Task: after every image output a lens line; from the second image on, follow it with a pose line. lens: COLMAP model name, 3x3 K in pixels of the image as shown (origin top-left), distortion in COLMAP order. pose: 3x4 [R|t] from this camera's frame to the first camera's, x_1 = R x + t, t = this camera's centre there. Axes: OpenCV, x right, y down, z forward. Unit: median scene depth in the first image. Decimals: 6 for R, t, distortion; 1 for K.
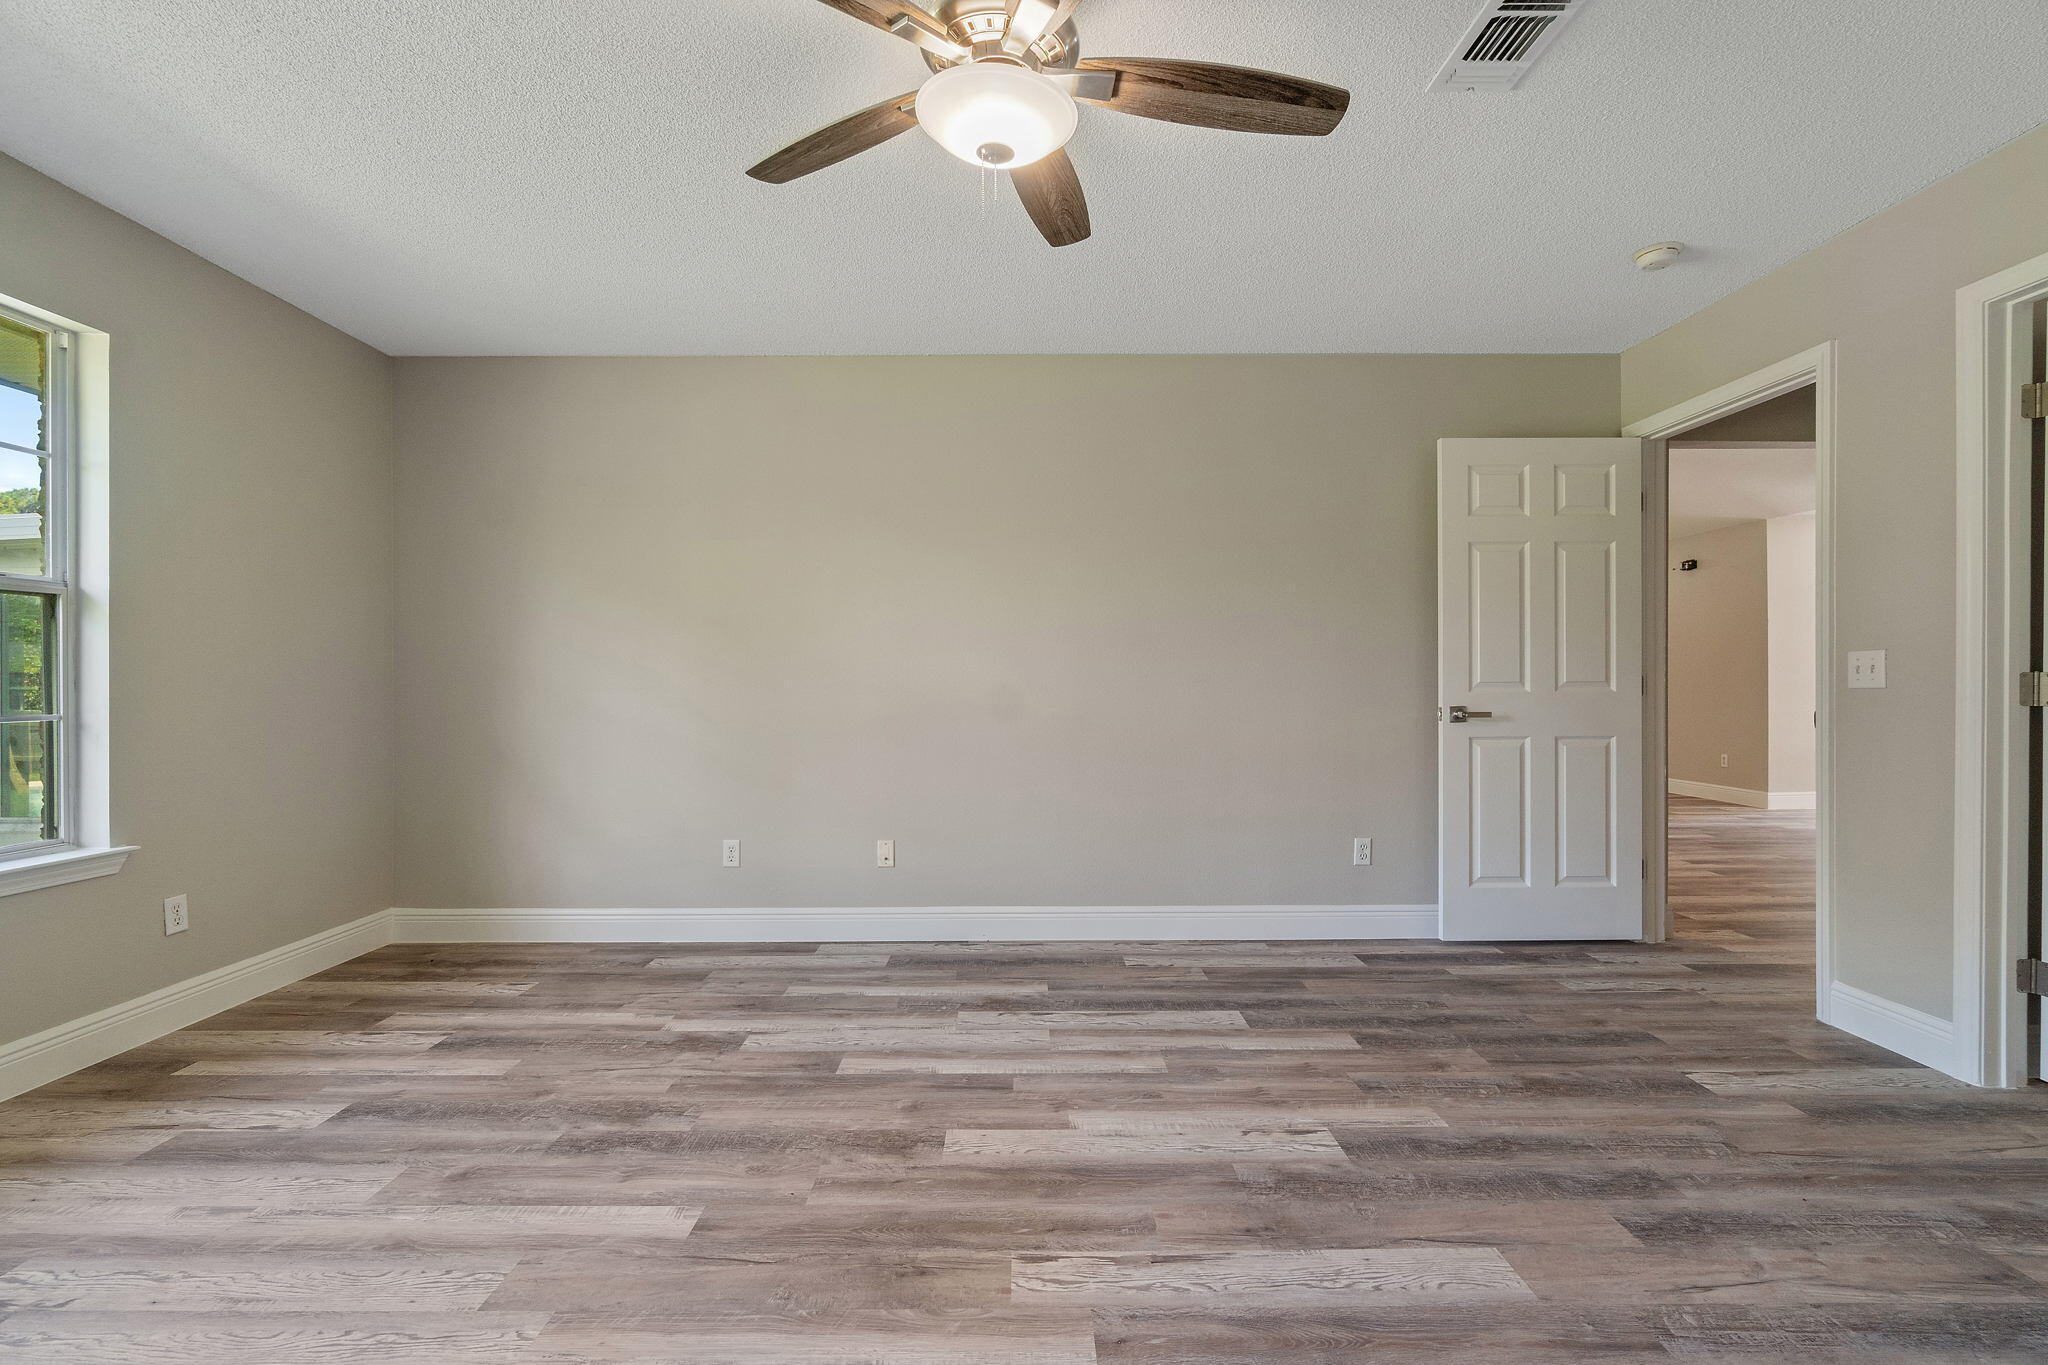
lens RADIAL K [[882.5, 0, 1018.0], [0, 882.5, 688.0], [0, 0, 1]] dist [-0.002465, 0.000265]
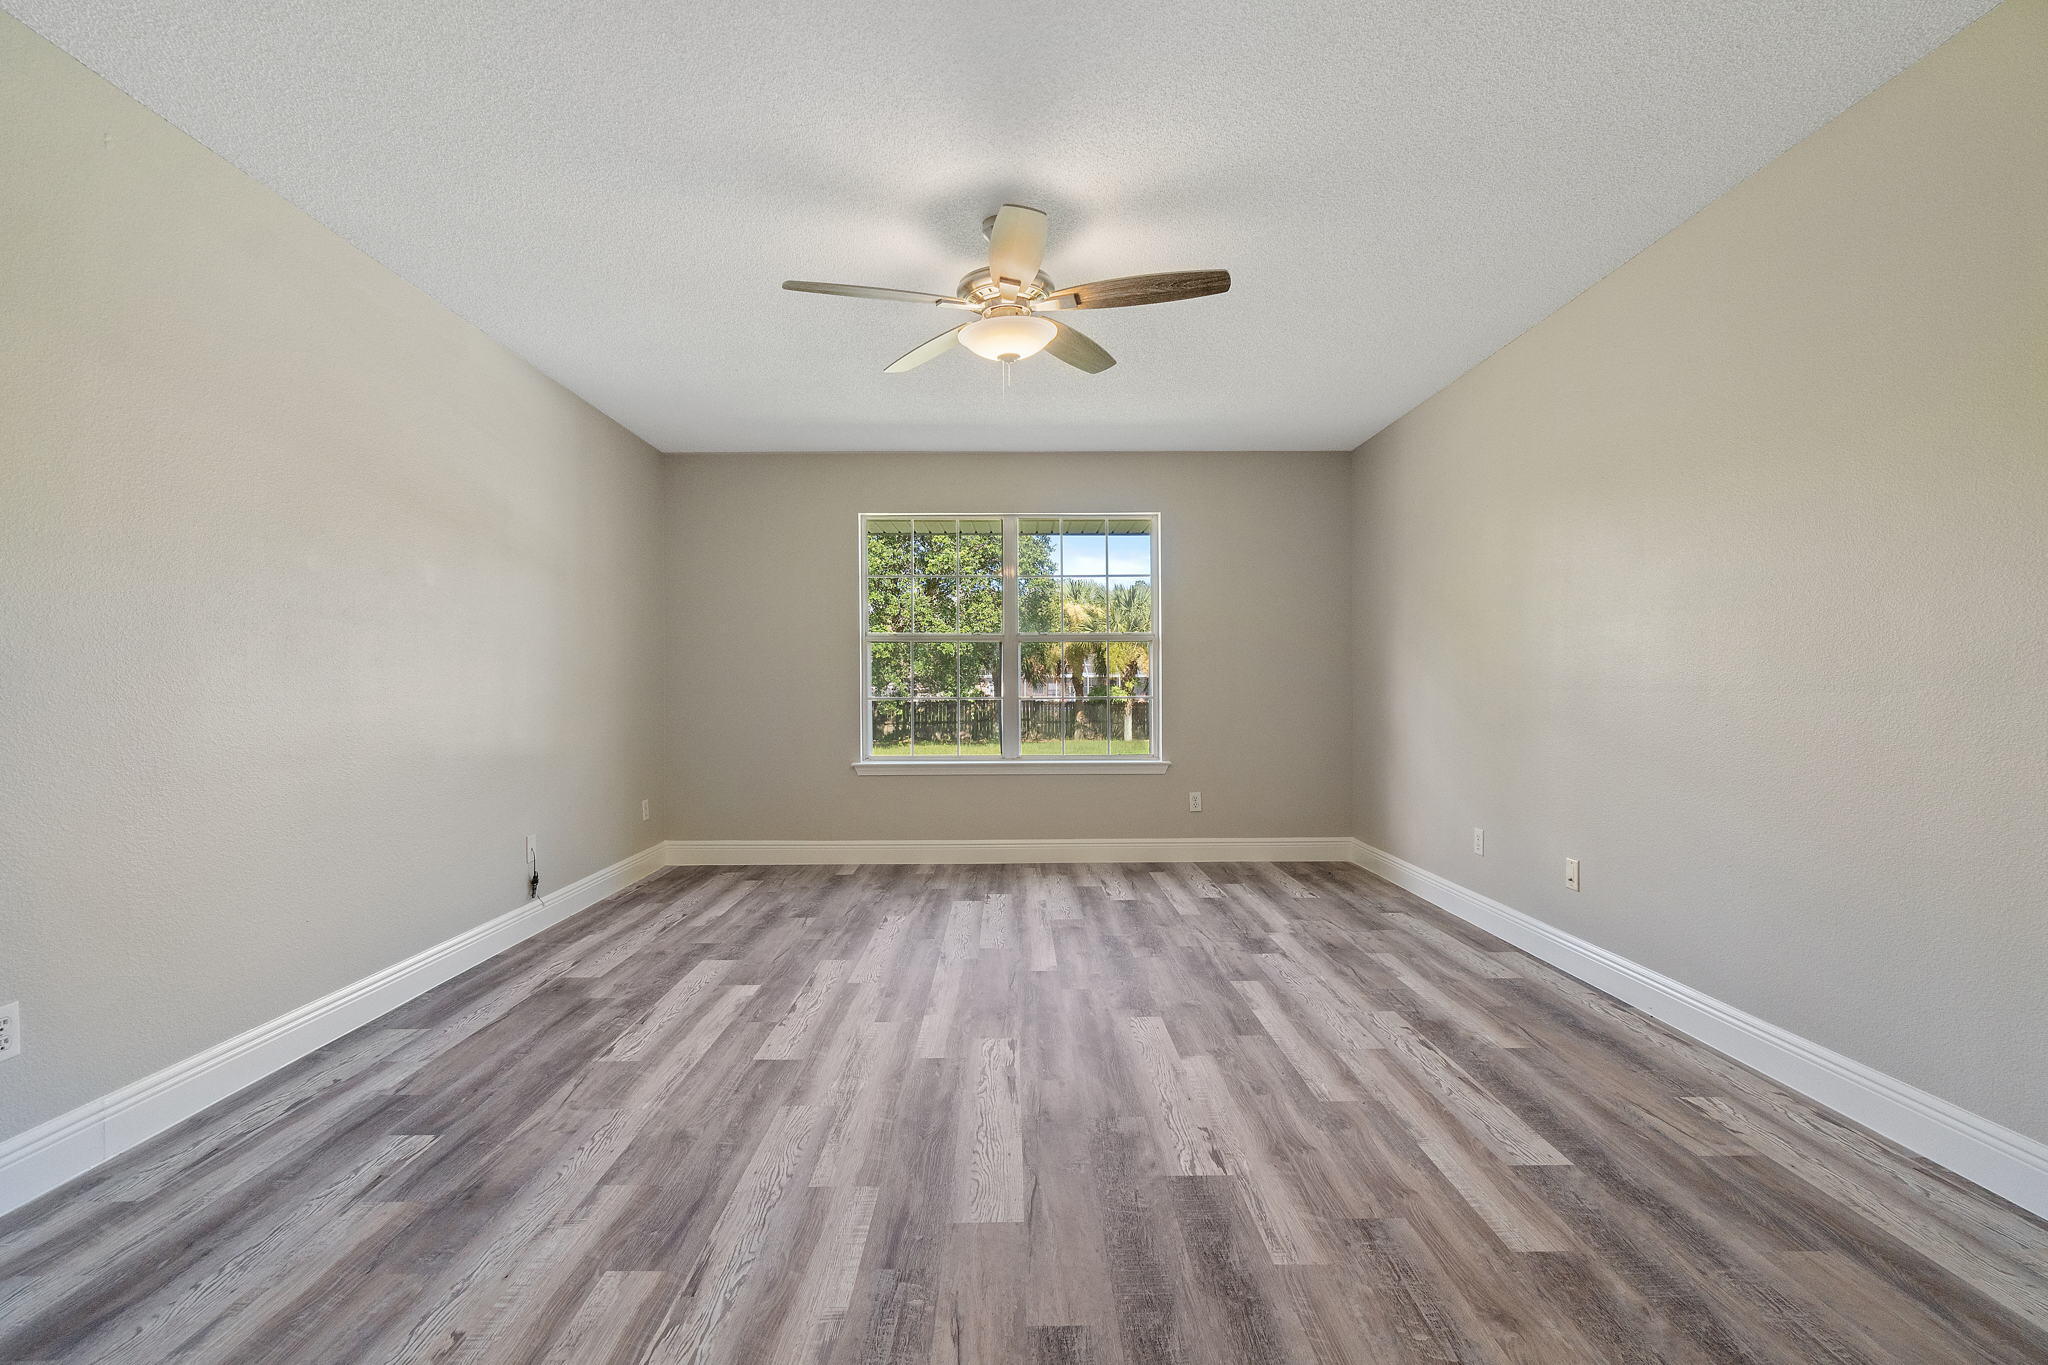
lens RADIAL K [[874.7, 0, 1023.6], [0, 874.7, 681.8], [0, 0, 1]] dist [-0.001423, -0.003055]
pose [[0.015096, -0.001085, -0.999885, 1.268462], [0.000951, 0.999999, -0.001071, -0.005769], [0.999886, -0.000935, 0.015097, 0.788733]]
